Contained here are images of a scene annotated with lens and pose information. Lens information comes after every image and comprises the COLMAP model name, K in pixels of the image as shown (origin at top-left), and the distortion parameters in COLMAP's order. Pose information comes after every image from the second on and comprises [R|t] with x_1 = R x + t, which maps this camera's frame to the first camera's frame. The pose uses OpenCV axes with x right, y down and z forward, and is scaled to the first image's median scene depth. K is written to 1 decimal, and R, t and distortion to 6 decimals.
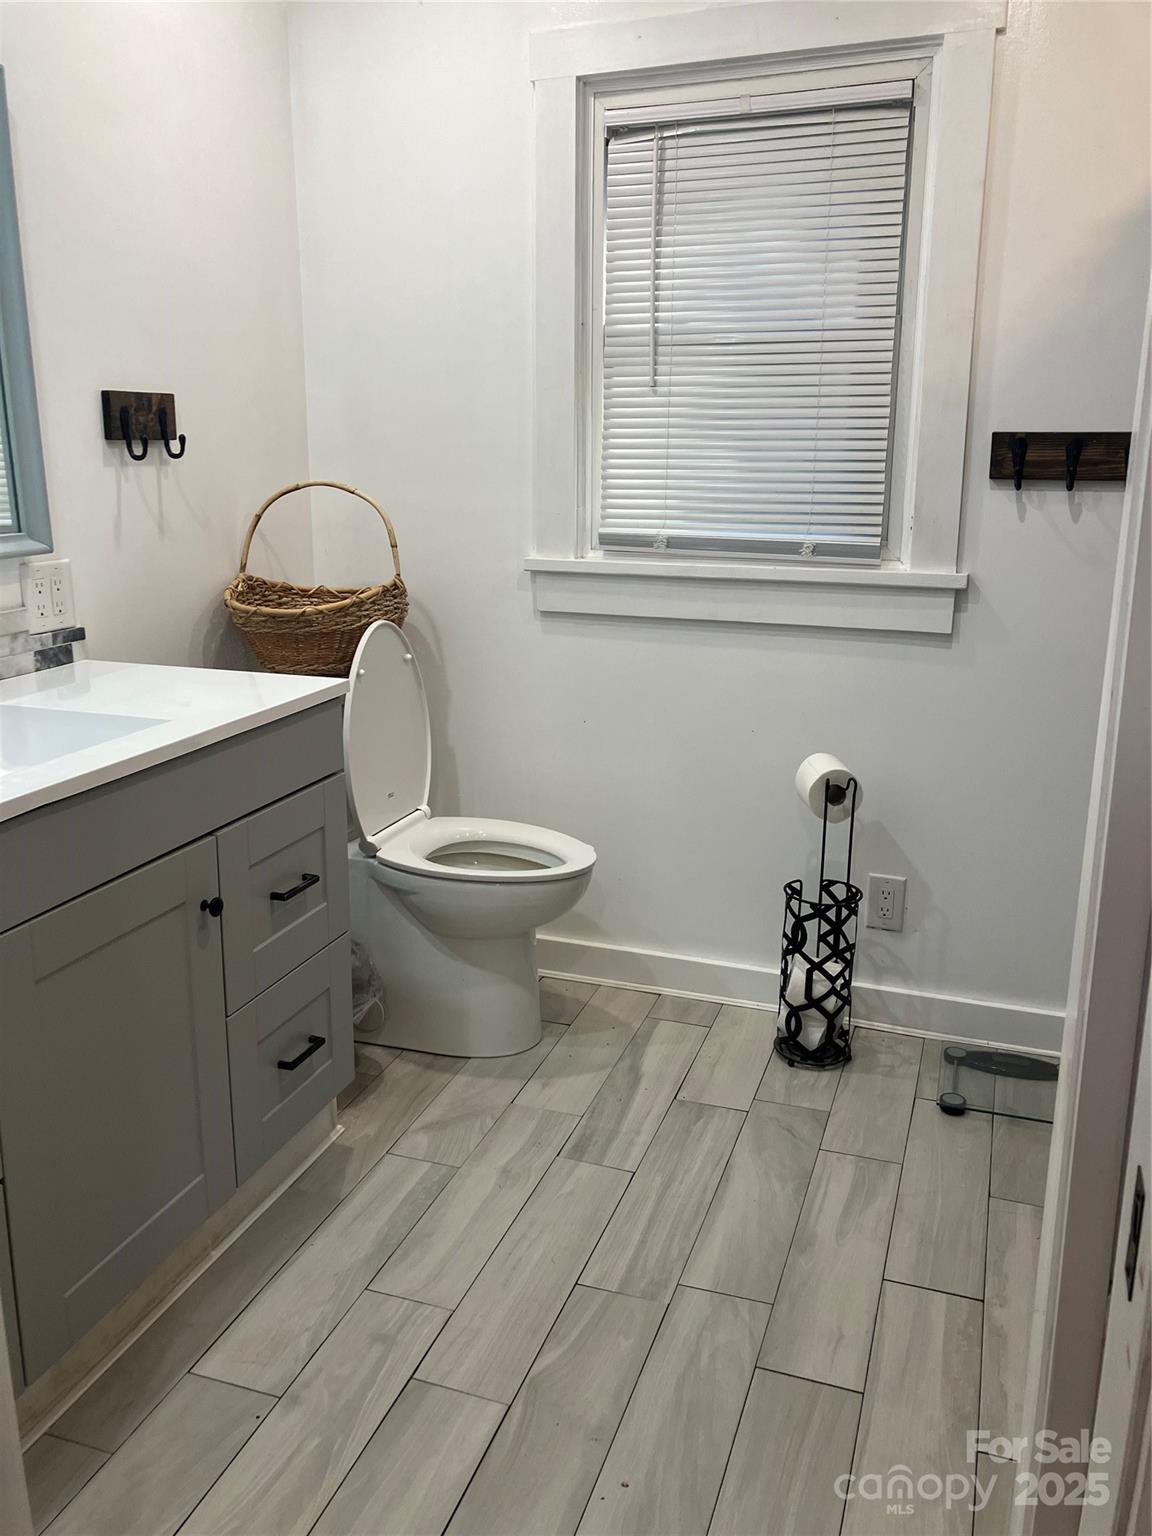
lens RADIAL K [[1262.1, 0, 574.0], [0, 1262.1, 763.7], [0, 0, 1]] dist [0.027812, -0.037761]
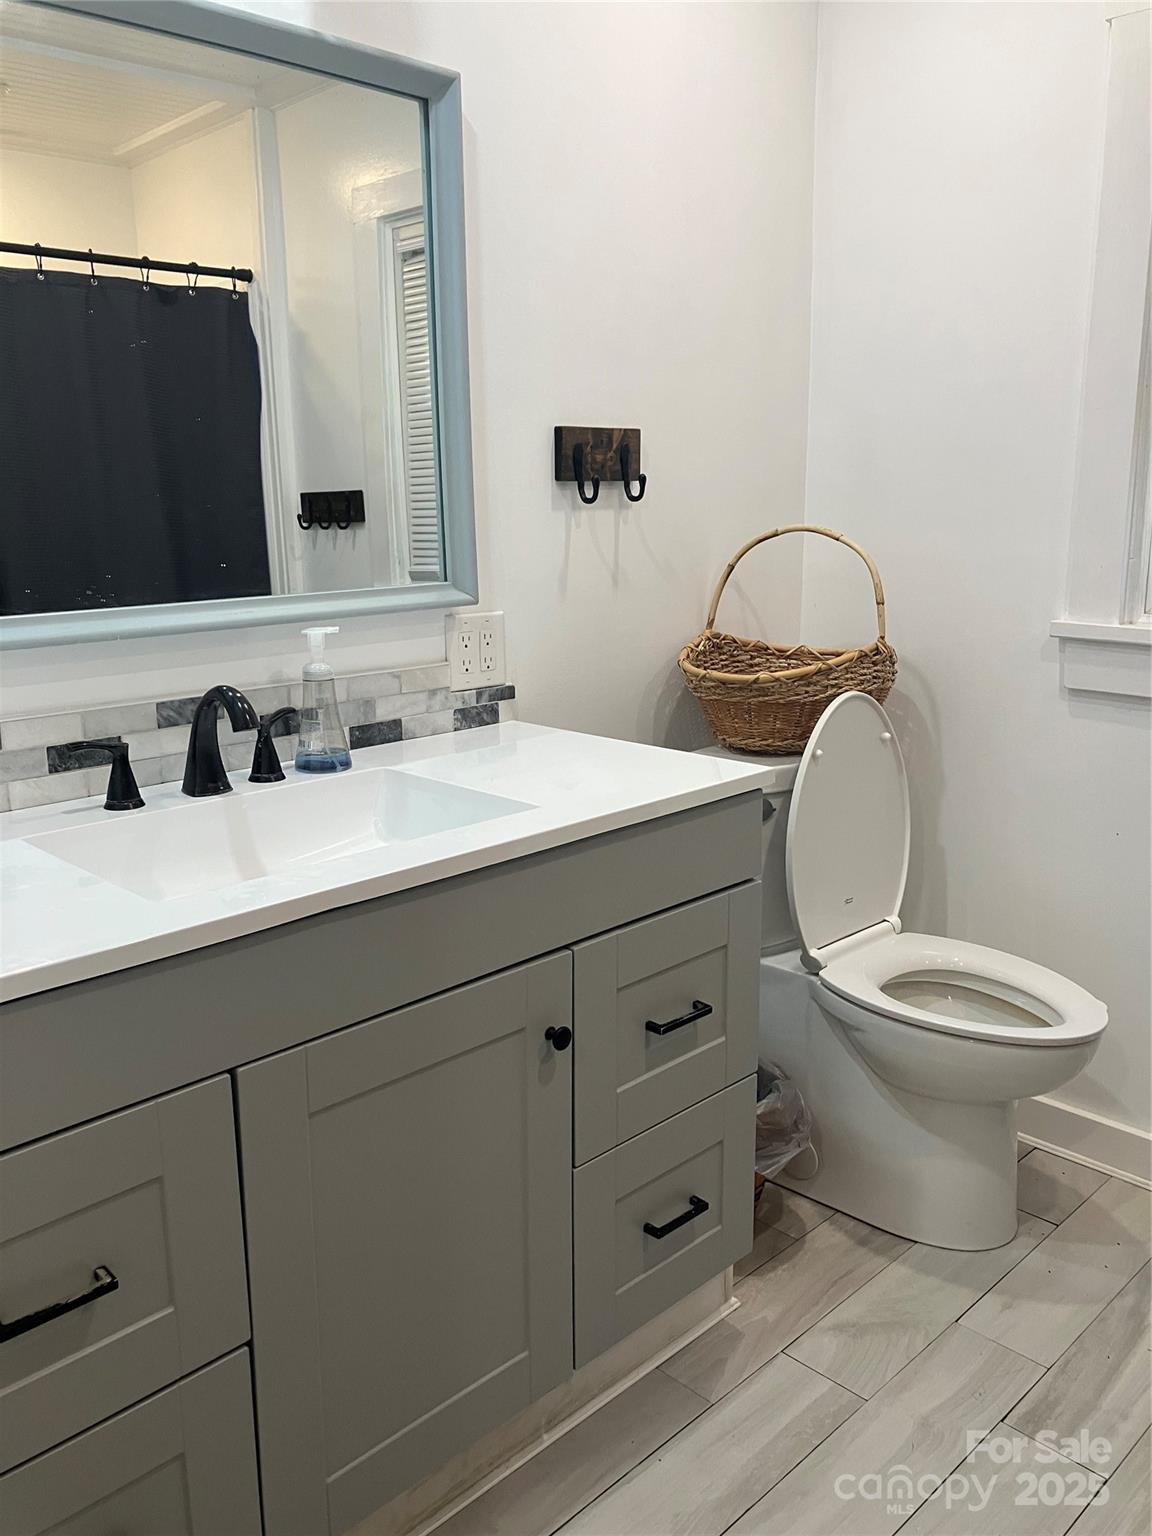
lens RADIAL K [[1262.1, 0, 575.6], [0, 1262.1, 778.4], [0, 0, 1]] dist [0.027812, -0.037761]
pose [[0.899099, 0.083831, -0.429643, 0.046647], [-0.094312, 0.995538, -0.003115, -0.038739], [0.427465, 0.043321, 0.902993, 0.182427]]
